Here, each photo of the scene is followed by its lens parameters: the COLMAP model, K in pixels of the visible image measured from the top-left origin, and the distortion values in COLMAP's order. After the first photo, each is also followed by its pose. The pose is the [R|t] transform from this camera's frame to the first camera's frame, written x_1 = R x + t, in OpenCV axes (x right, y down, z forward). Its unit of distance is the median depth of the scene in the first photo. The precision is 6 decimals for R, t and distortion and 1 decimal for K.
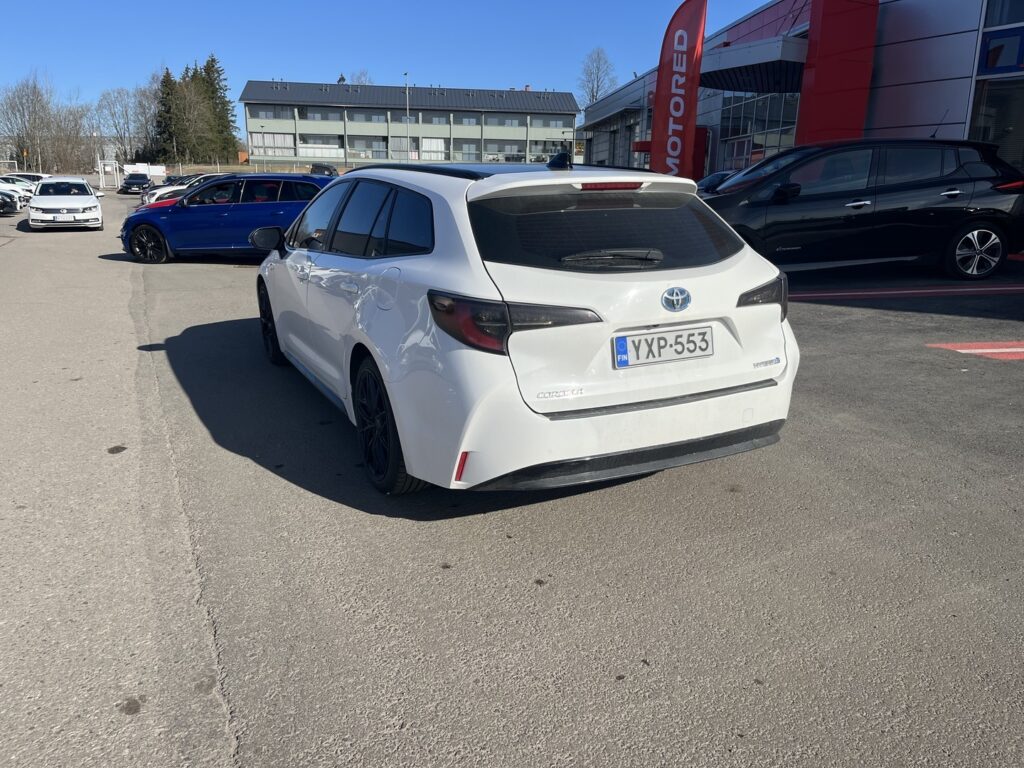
lens RADIAL K [[801.3, 0, 509.7], [0, 801.3, 384.4], [0, 0, 1]] dist [0.005615, -0.000743]
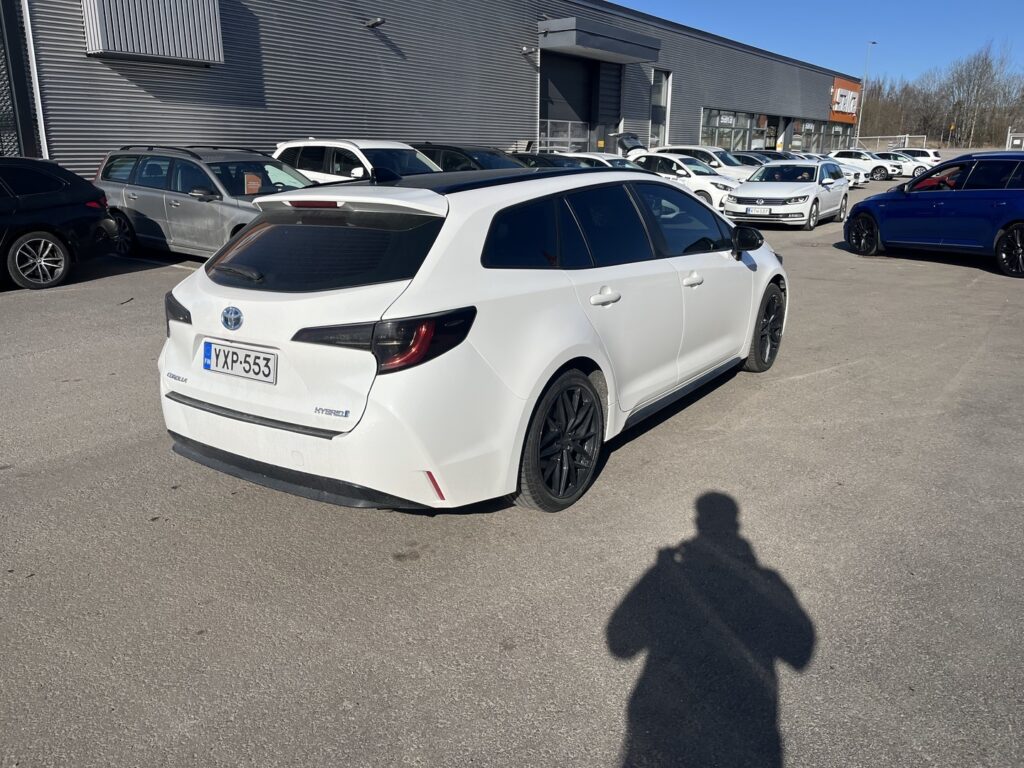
lens RADIAL K [[801.3, 0, 506.7], [0, 801.3, 386.1], [0, 0, 1]] dist [0.005615, -0.000743]
pose [[0.465512, 0.235137, -0.853235, 1.241822], [-0.205787, 0.966396, 0.154047, -0.246936], [0.860785, 0.103874, 0.498257, 0.776382]]
